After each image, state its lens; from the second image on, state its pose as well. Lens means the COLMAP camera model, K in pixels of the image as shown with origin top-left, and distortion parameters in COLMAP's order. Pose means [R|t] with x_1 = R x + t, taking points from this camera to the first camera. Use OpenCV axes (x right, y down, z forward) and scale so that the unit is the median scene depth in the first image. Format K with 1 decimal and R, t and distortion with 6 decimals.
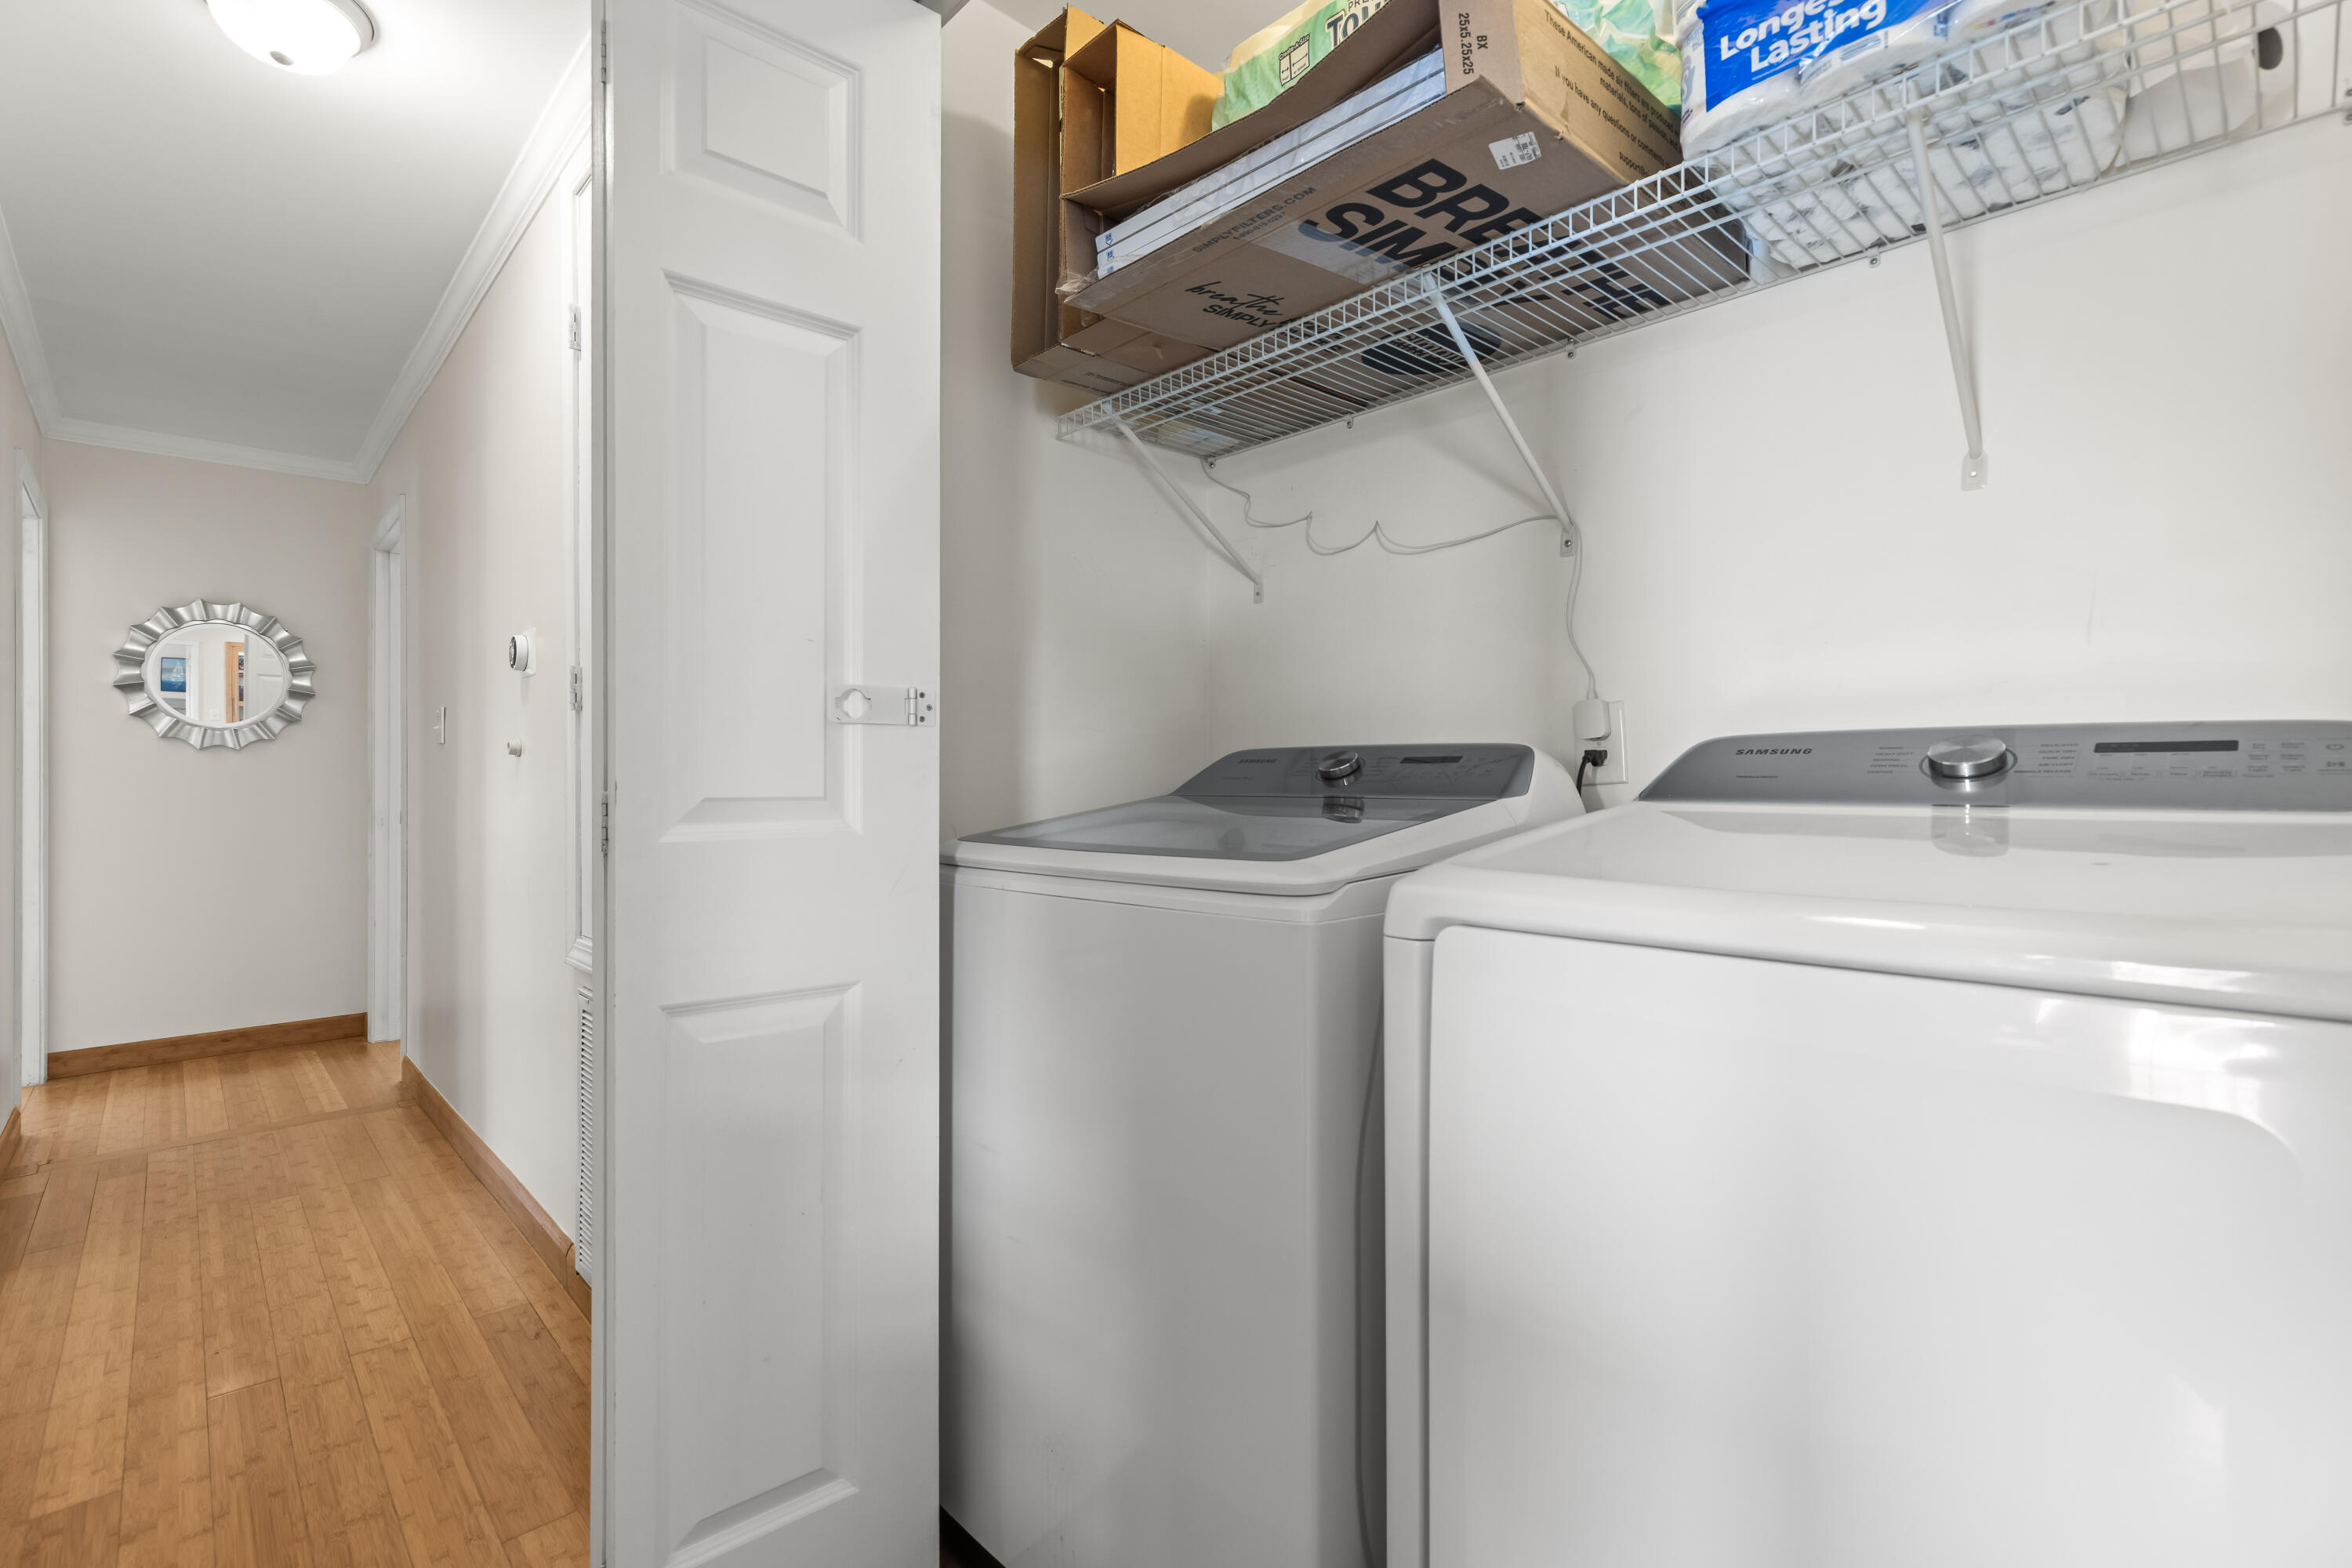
lens RADIAL K [[1075.4, 0, 1187.6], [0, 1075.4, 781.2], [0, 0, 1]] dist [0.021770, 0.000326]
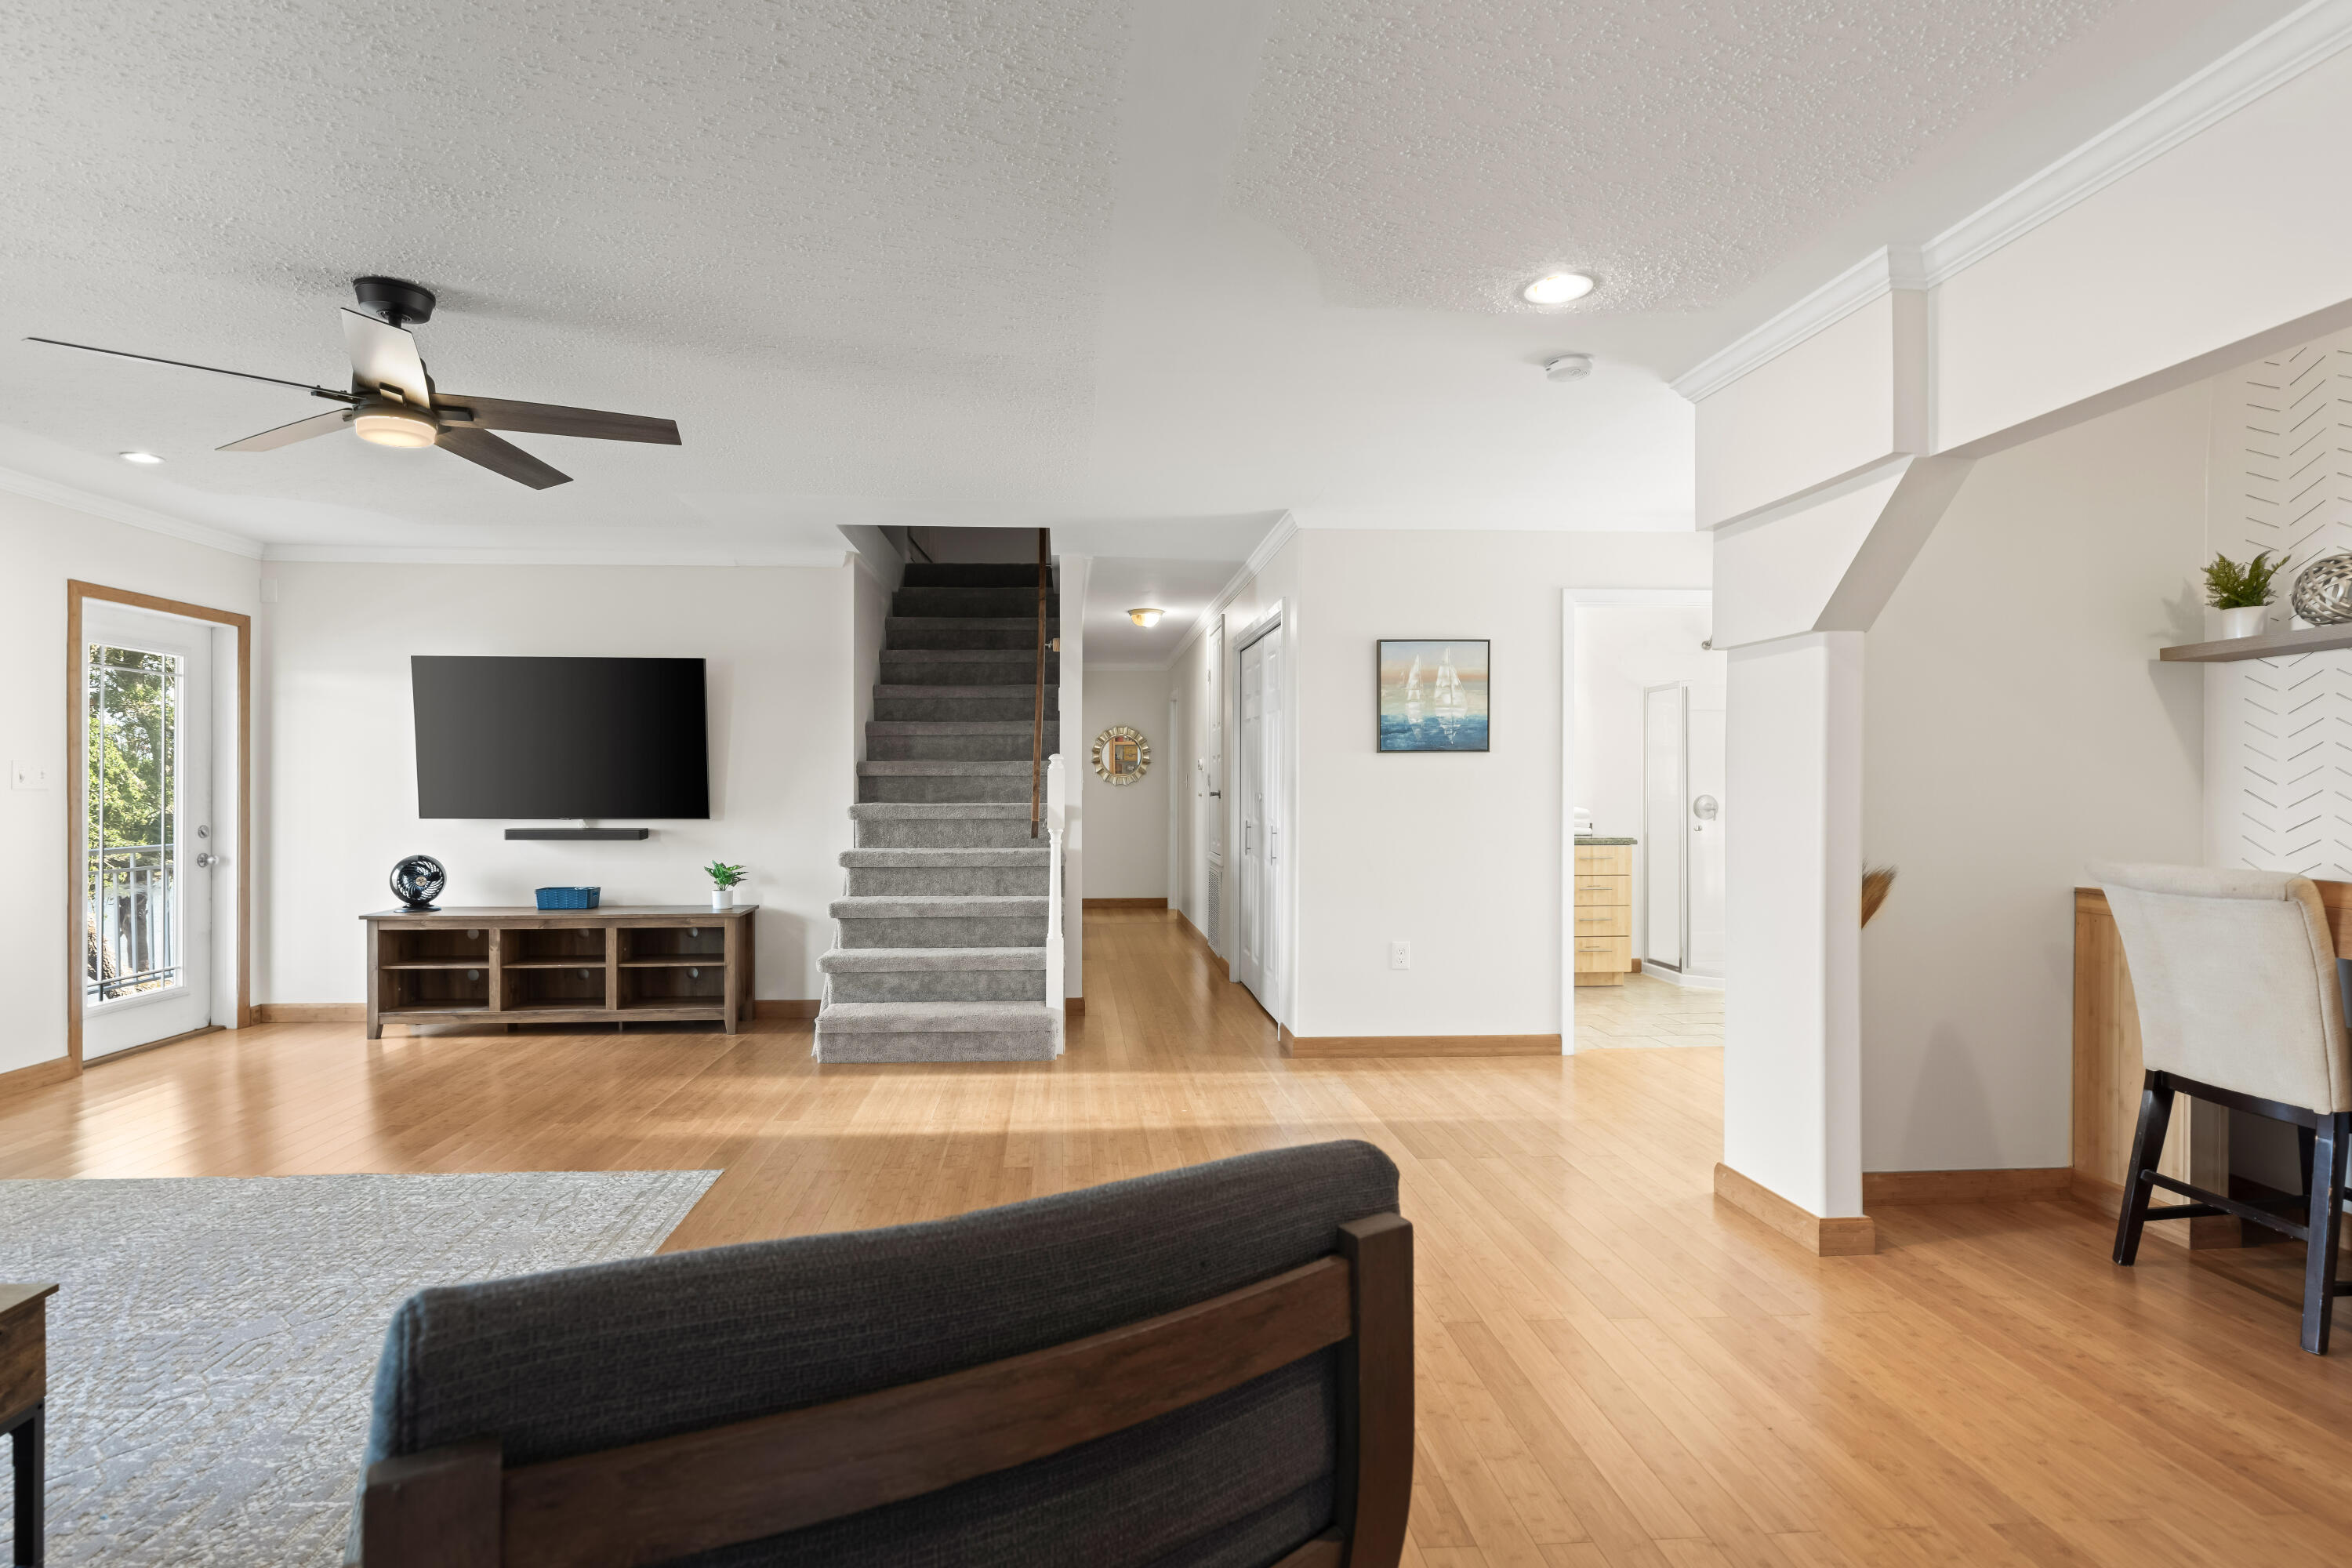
lens RADIAL K [[1152.7, 0, 1107.8], [0, 1152.7, 788.1], [0, 0, 1]] dist [-0.009099, 0.002138]
pose [[0.762582, 0.003566, -0.646882, 0.798607], [-0.001810, 0.999993, 0.003379, -0.032296], [0.646889, -0.001406, 0.762583, -1.032730]]
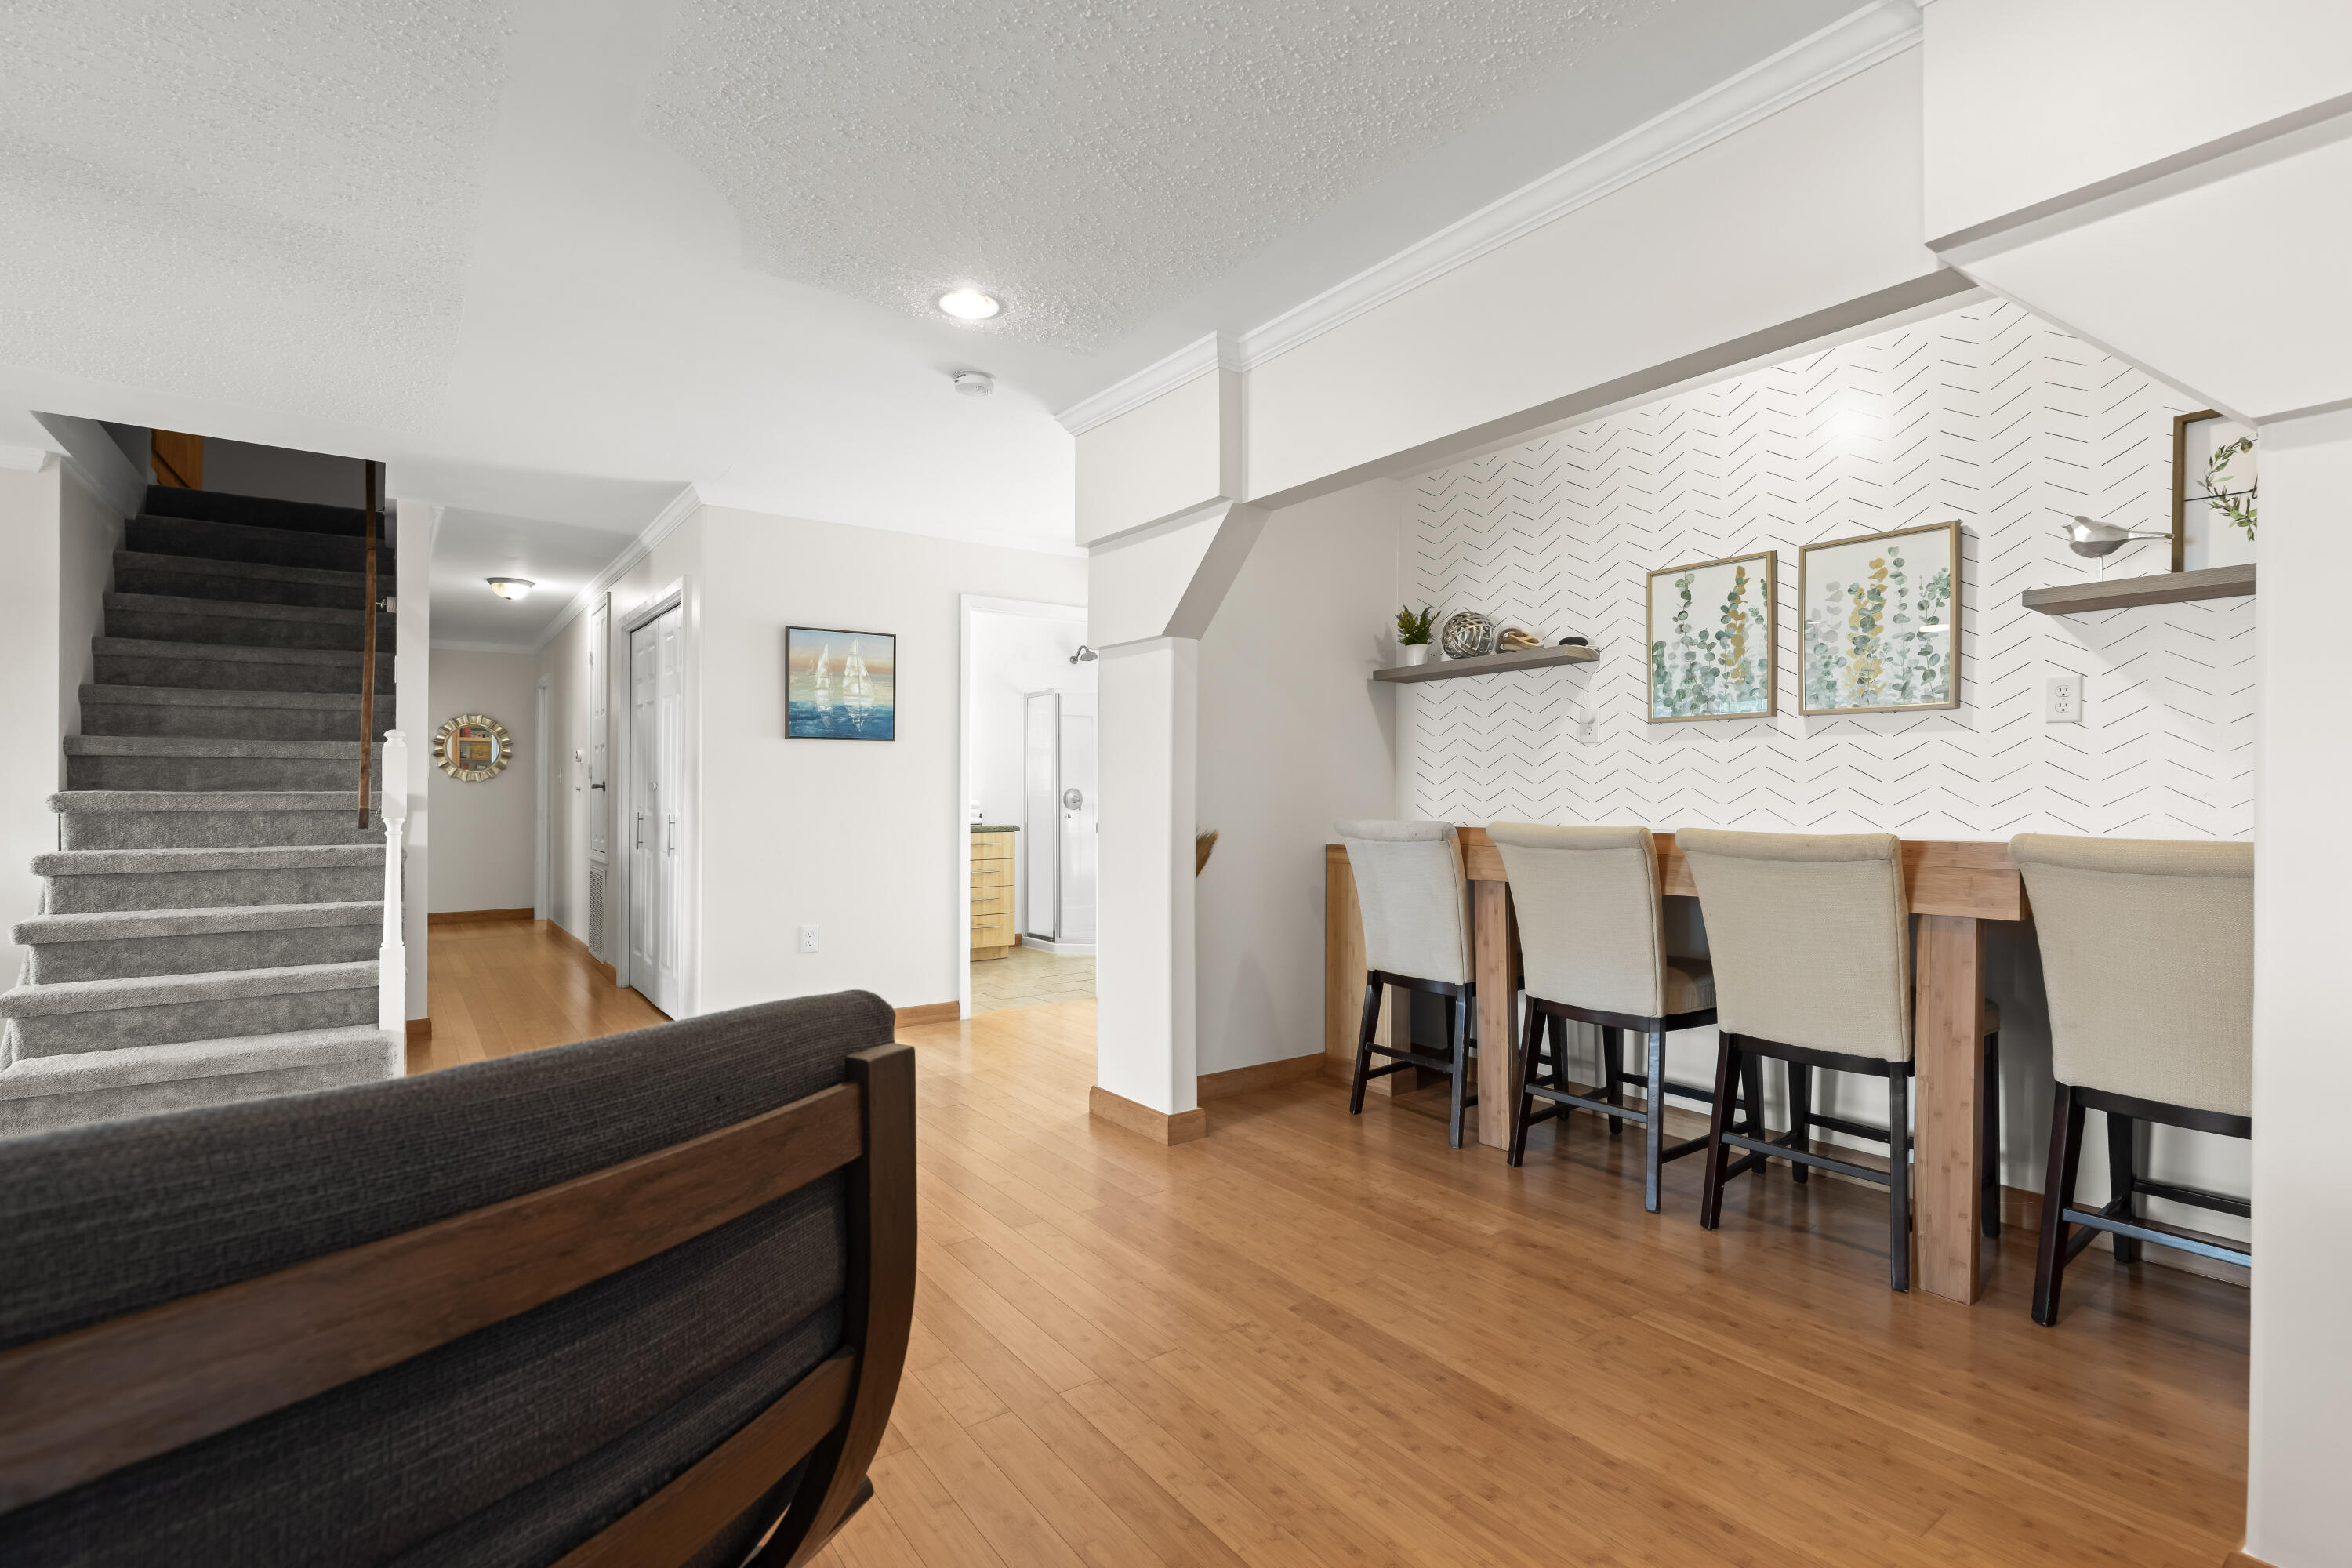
lens RADIAL K [[1116.1, 0, 1185.0], [0, 1116.1, 792.1], [0, 0, 1]] dist [-0.004605, 0.001480]
pose [[0.993180, 0.003087, -0.116552, 0.786757], [-0.003397, 0.999991, -0.002456, -0.008210], [0.116543, 0.002835, 0.993182, -1.045476]]
